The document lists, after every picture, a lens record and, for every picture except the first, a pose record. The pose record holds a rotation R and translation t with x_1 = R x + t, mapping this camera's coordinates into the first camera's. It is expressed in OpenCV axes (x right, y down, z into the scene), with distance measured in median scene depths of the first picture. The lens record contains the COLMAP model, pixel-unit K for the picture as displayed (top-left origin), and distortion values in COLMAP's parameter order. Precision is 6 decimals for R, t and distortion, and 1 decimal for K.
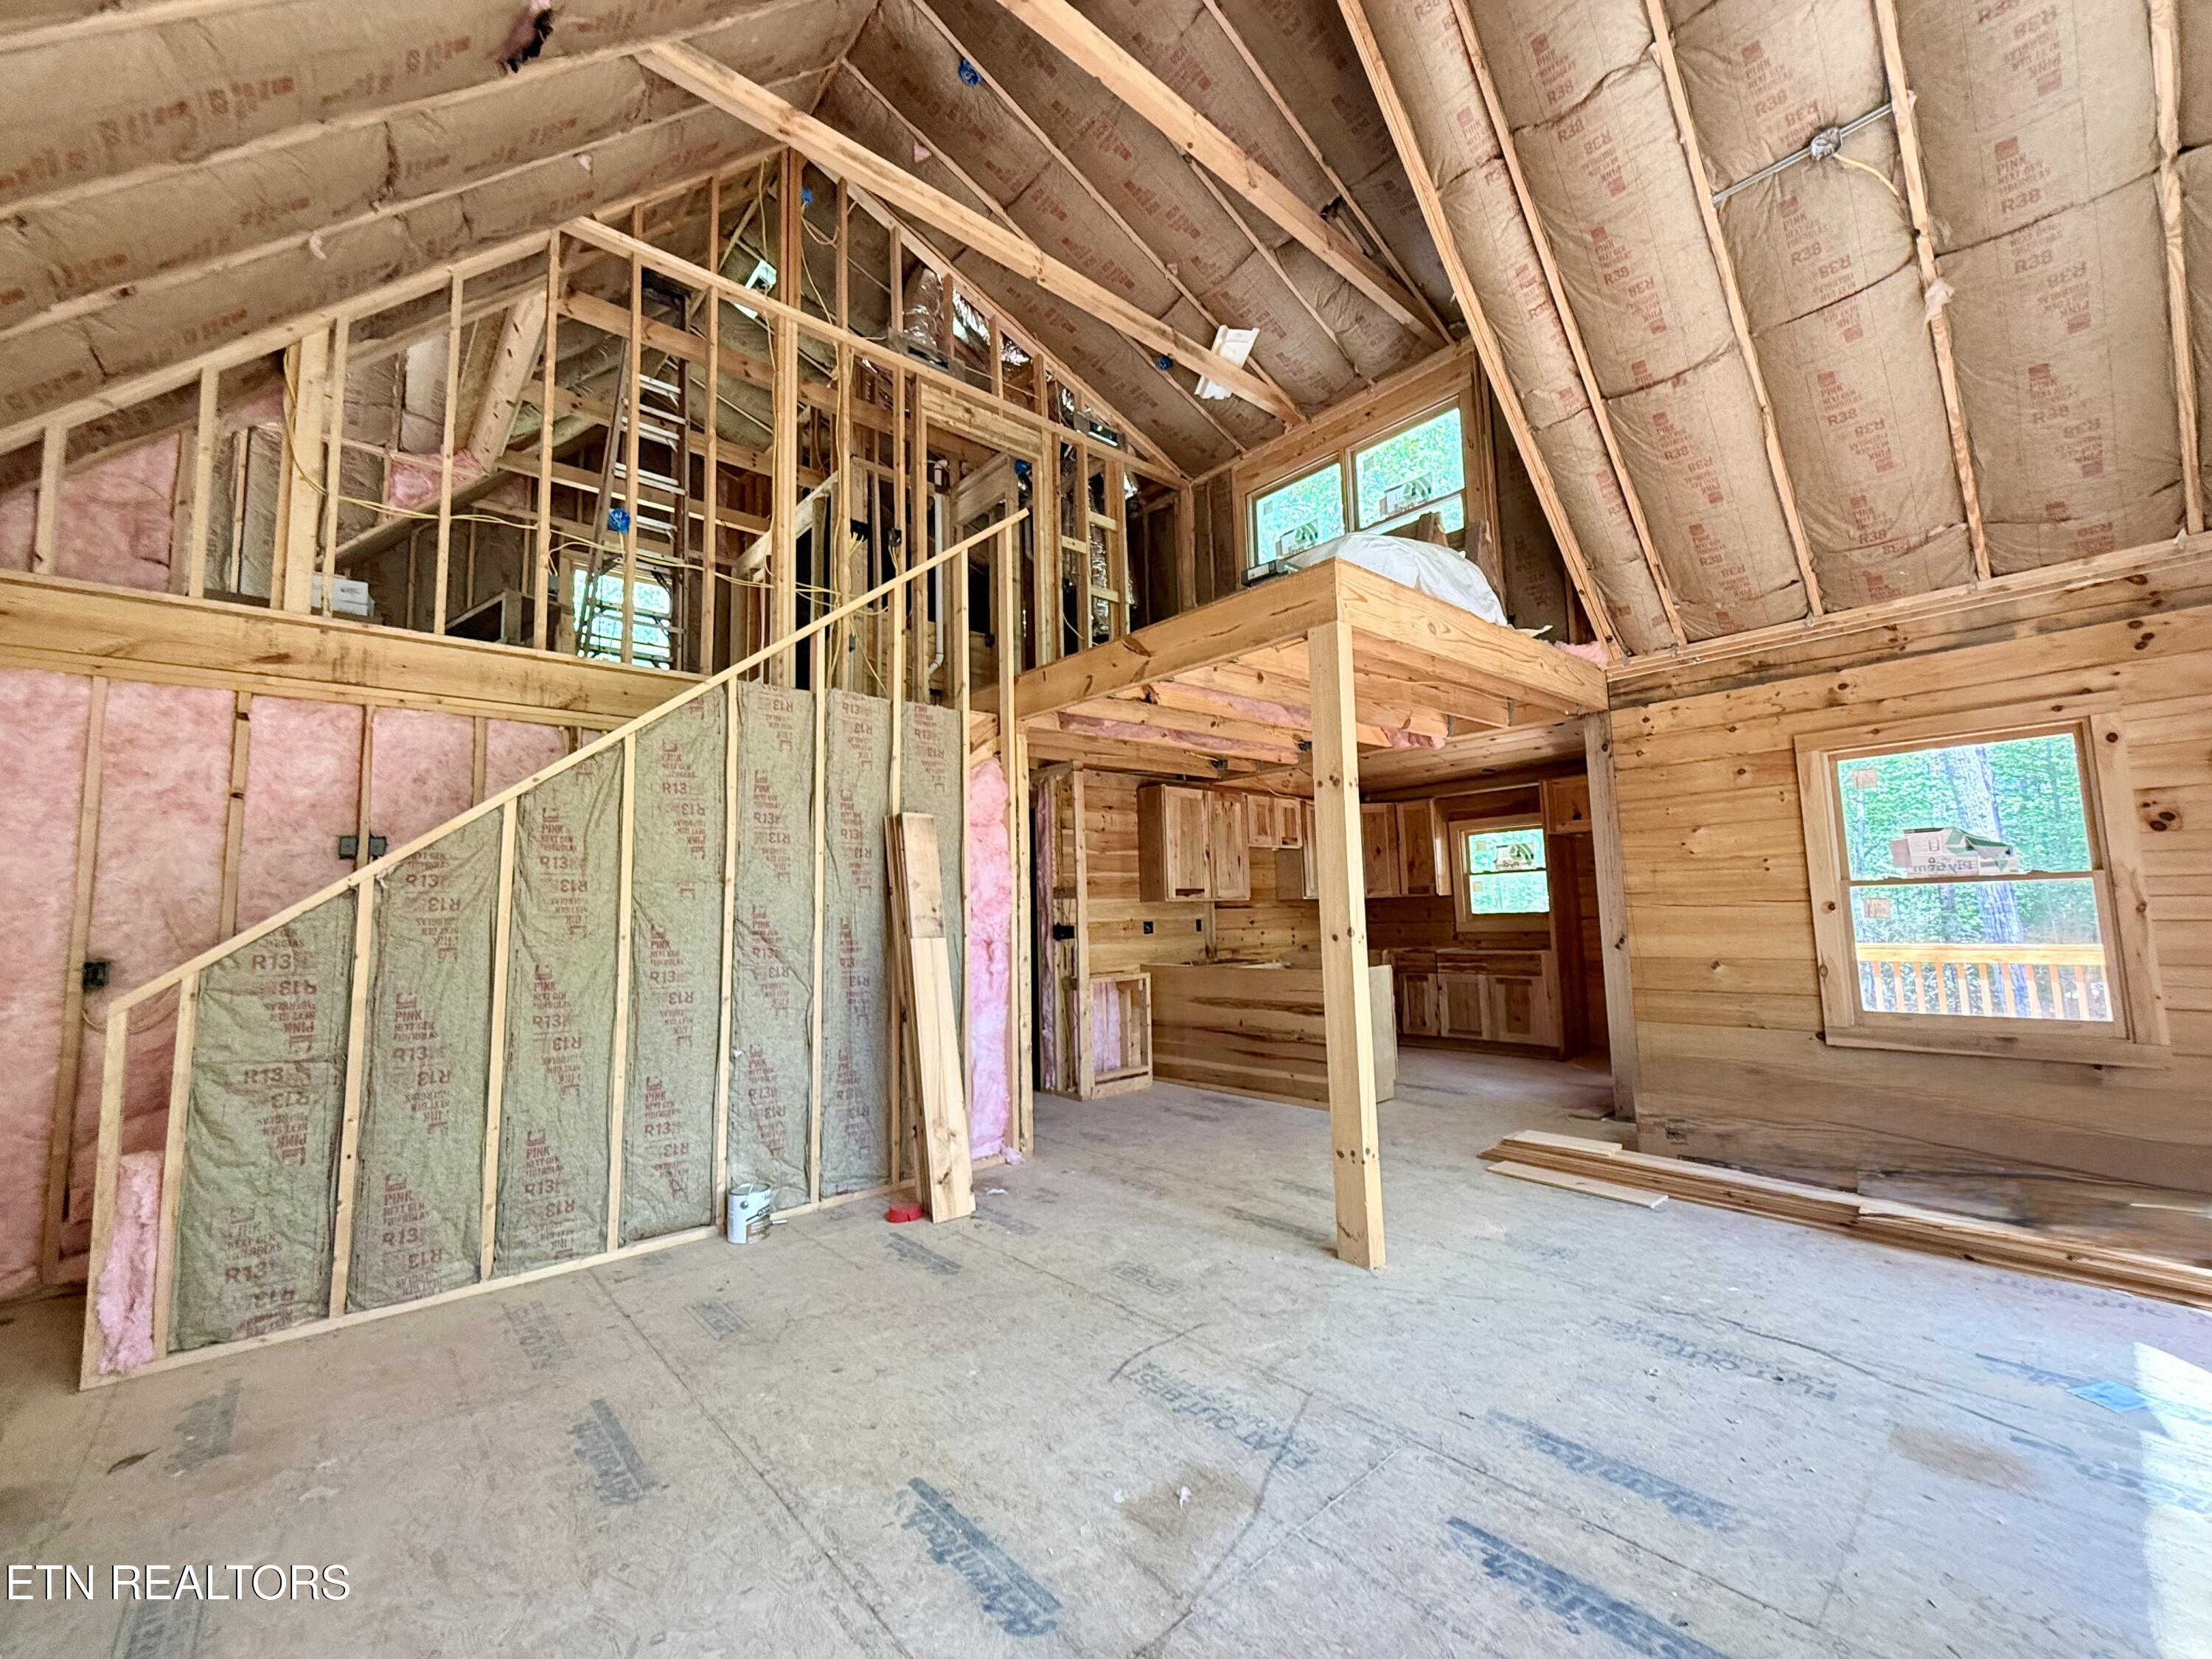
lens RADIAL K [[883.7, 0, 1109.3], [0, 883.7, 833.0], [0, 0, 1]] dist [-0.001981, 0.000734]
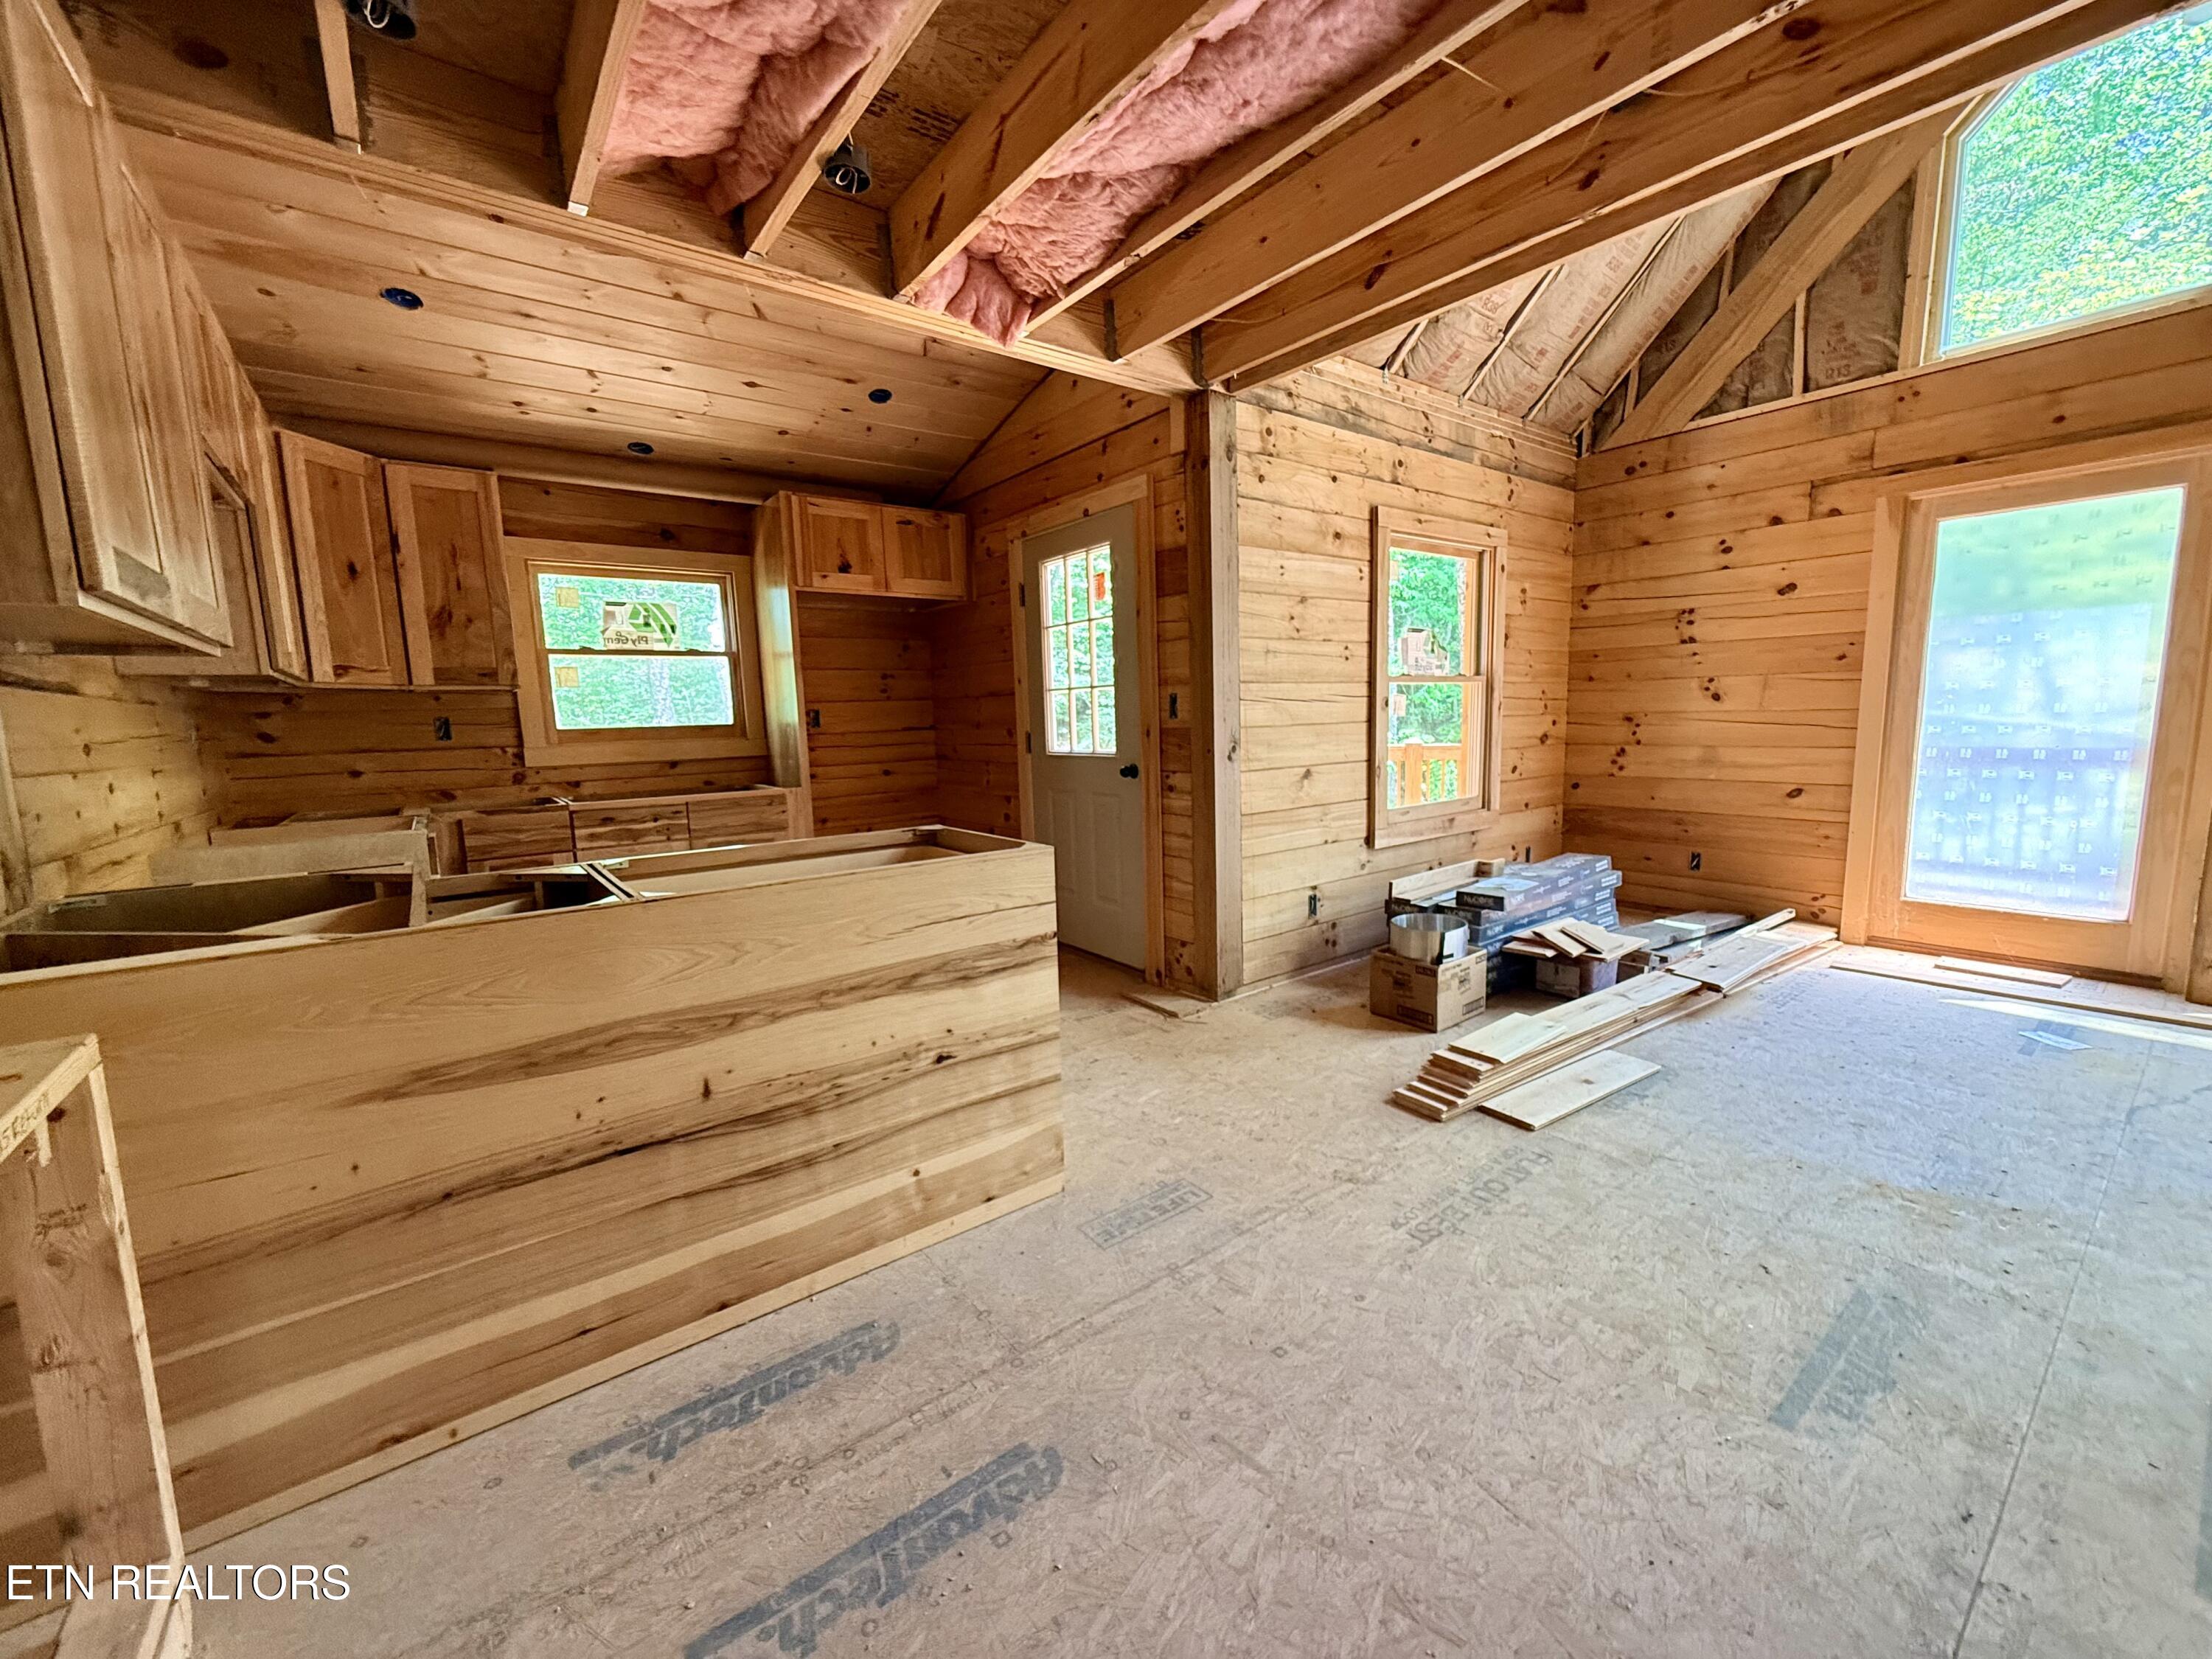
lens RADIAL K [[883.7, 0, 1108.2], [0, 883.7, 831.6], [0, 0, 1]] dist [-0.001981, 0.000734]
pose [[0.073271, -0.103298, 0.991948, -0.090789], [-0.067997, 0.991790, 0.108304, 0.084043], [-0.994991, -0.075385, 0.065645, 0.746699]]
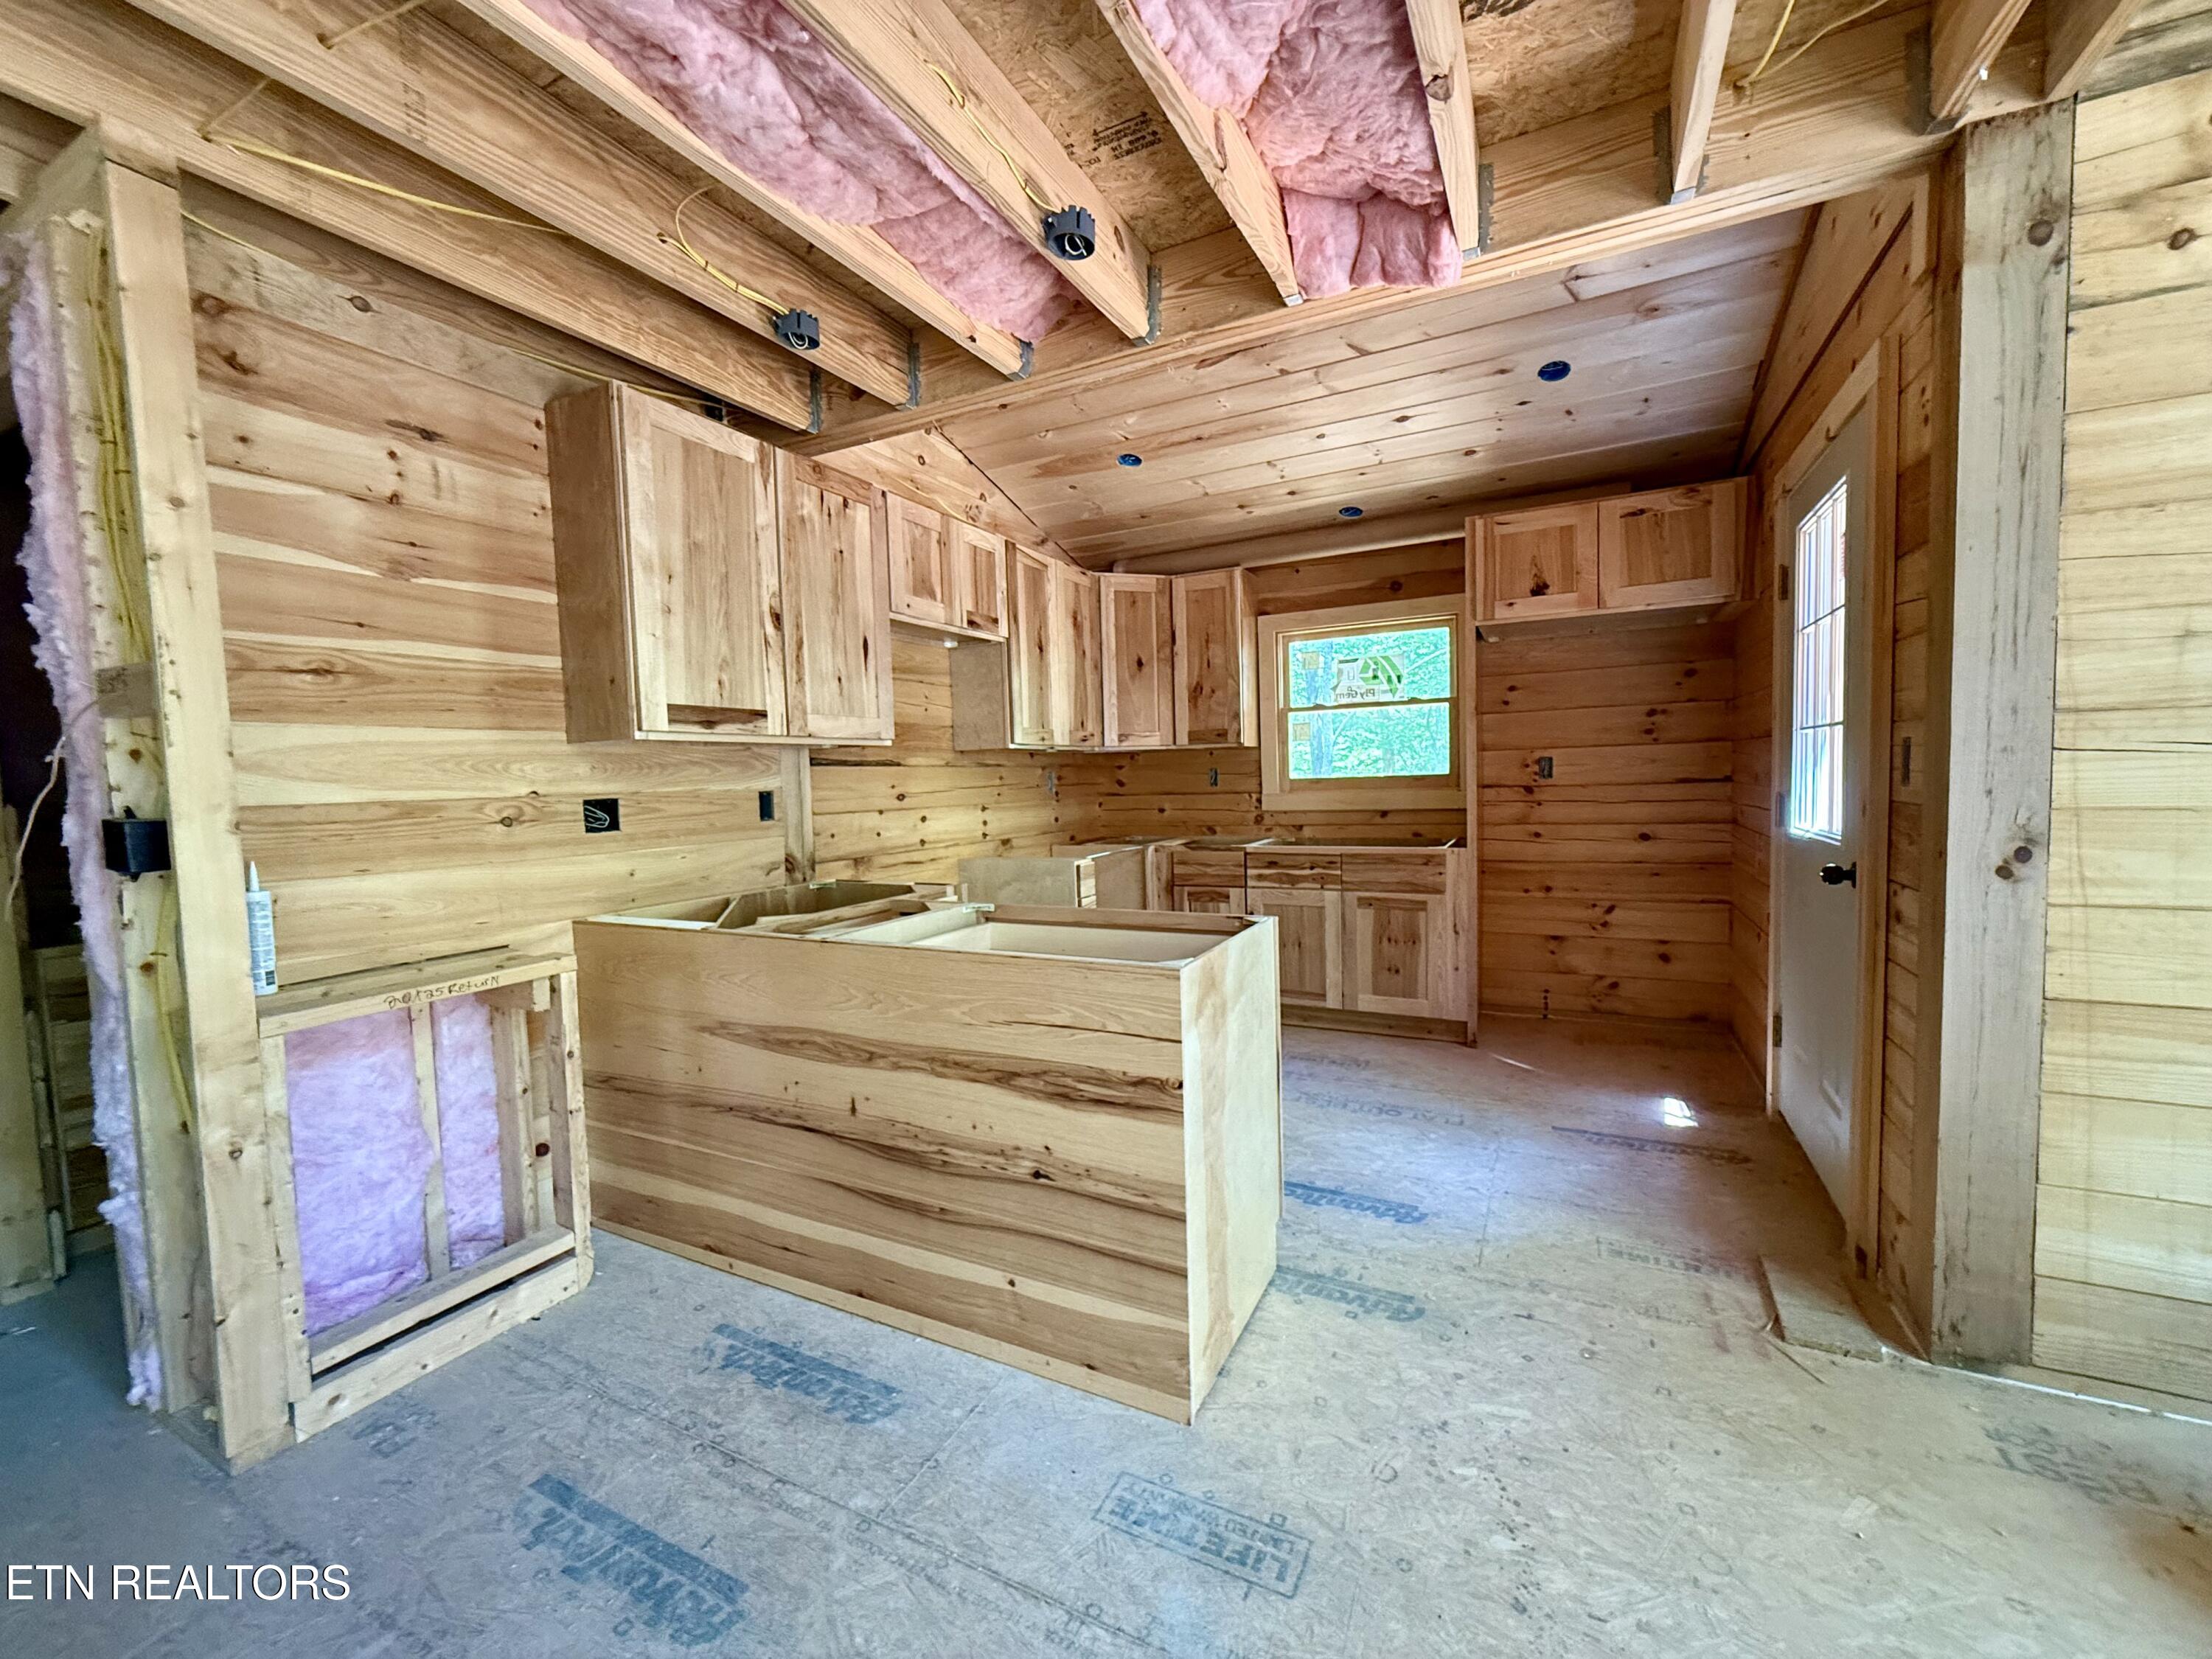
lens RADIAL K [[883.7, 0, 1109.3], [0, 883.7, 832.1], [0, 0, 1]] dist [-0.001981, 0.000734]
pose [[0.931058, -0.021390, 0.364243, 0.104008], [-0.032104, 0.989606, 0.140175, 0.056145], [-0.363456, -0.142205, 0.920694, 0.586339]]
